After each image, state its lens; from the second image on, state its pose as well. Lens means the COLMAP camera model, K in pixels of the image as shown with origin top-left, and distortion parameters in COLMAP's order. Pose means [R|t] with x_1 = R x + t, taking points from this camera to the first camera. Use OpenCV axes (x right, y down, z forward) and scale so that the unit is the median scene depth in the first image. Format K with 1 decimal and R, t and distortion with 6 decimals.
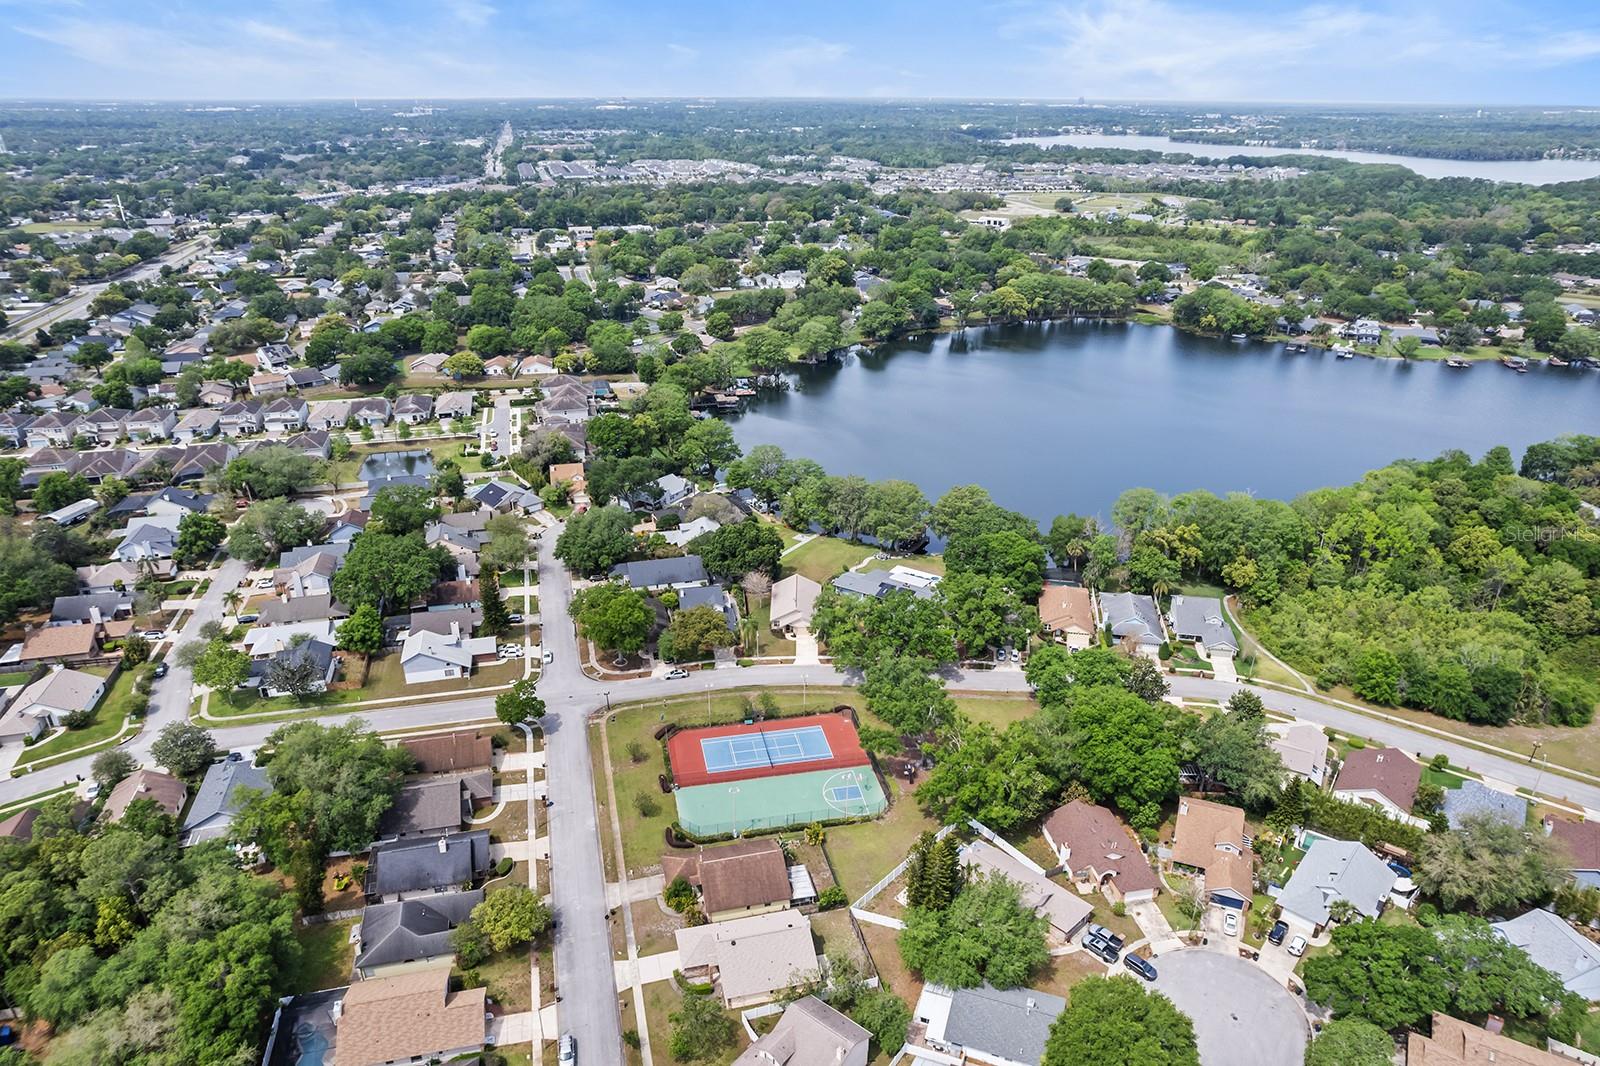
lens RADIAL K [[1023.3, 0, 798.0], [0, 1023.3, 549.6], [0, 0, 1]] dist [-0.084622, 0.080377]
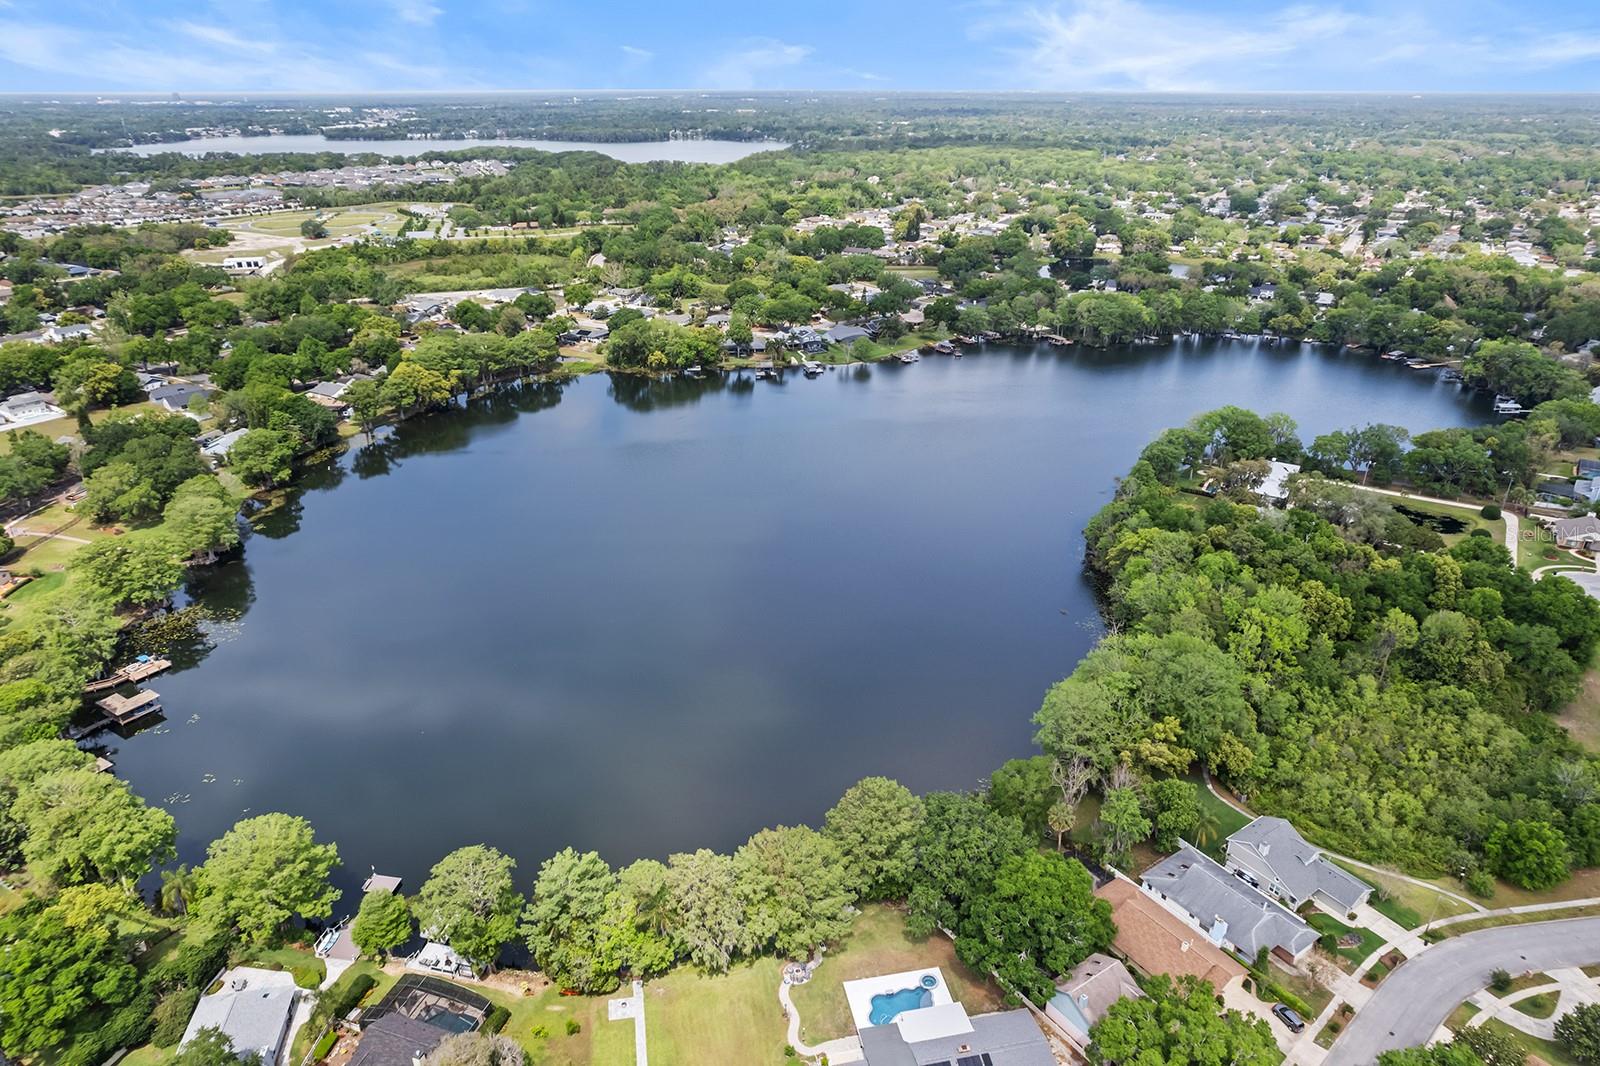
lens RADIAL K [[1023.3, 0, 798.0], [0, 1023.3, 549.6], [0, 0, 1]] dist [-0.084622, 0.080377]
pose [[0.713987, -0.297488, 0.633816, -0.180866], [0.293253, 0.949079, 0.115114, -0.255611], [-0.635787, 0.103678, 0.764869, 0.534686]]
